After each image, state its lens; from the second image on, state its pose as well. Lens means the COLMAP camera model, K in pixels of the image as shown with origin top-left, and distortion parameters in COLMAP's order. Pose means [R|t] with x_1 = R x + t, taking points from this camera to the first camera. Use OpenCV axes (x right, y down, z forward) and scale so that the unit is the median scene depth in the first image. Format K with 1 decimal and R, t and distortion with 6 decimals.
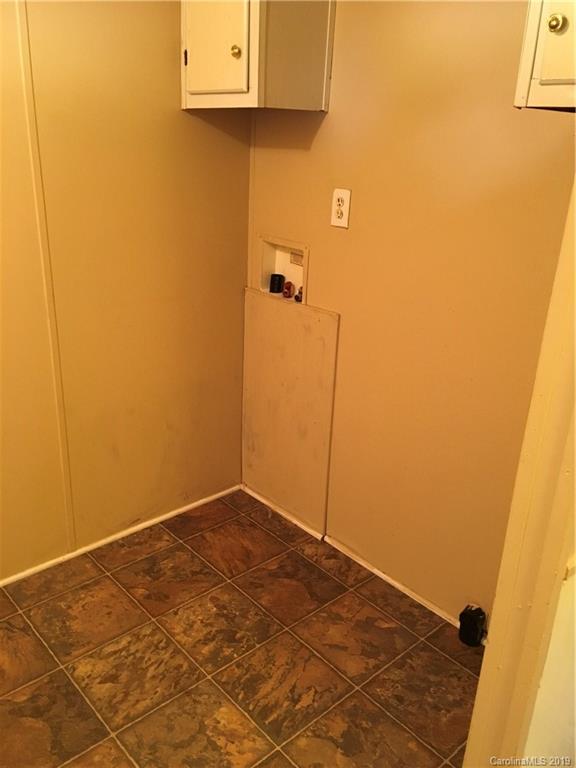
lens RADIAL K [[655.0, 0, 288.1], [0, 655.0, 380.4], [0, 0, 1]] dist [0.088319, -0.119474]
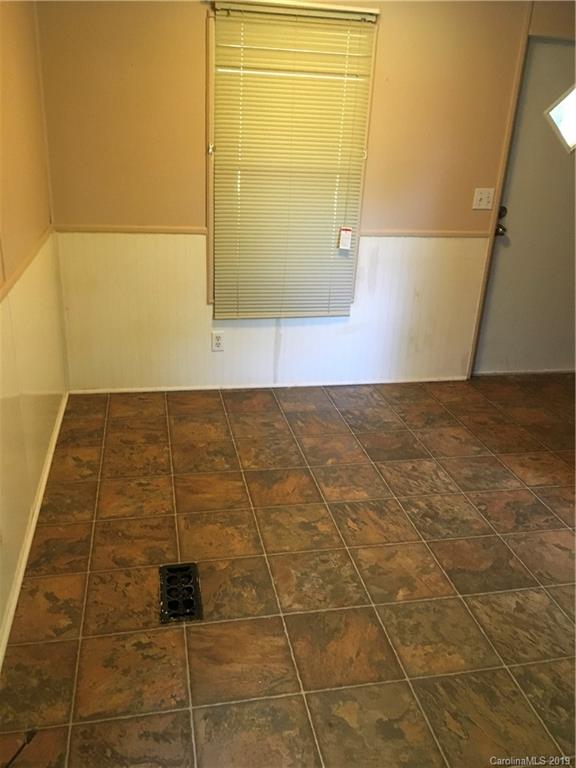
lens RADIAL K [[655.0, 0, 288.1], [0, 655.0, 380.4], [0, 0, 1]] dist [0.088319, -0.119474]
pose [[-0.500442, 0.267171, -0.823515, 1.070717], [-0.369984, 0.793966, 0.482420, -0.350898], [0.782732, 0.546111, -0.298485, 1.059999]]
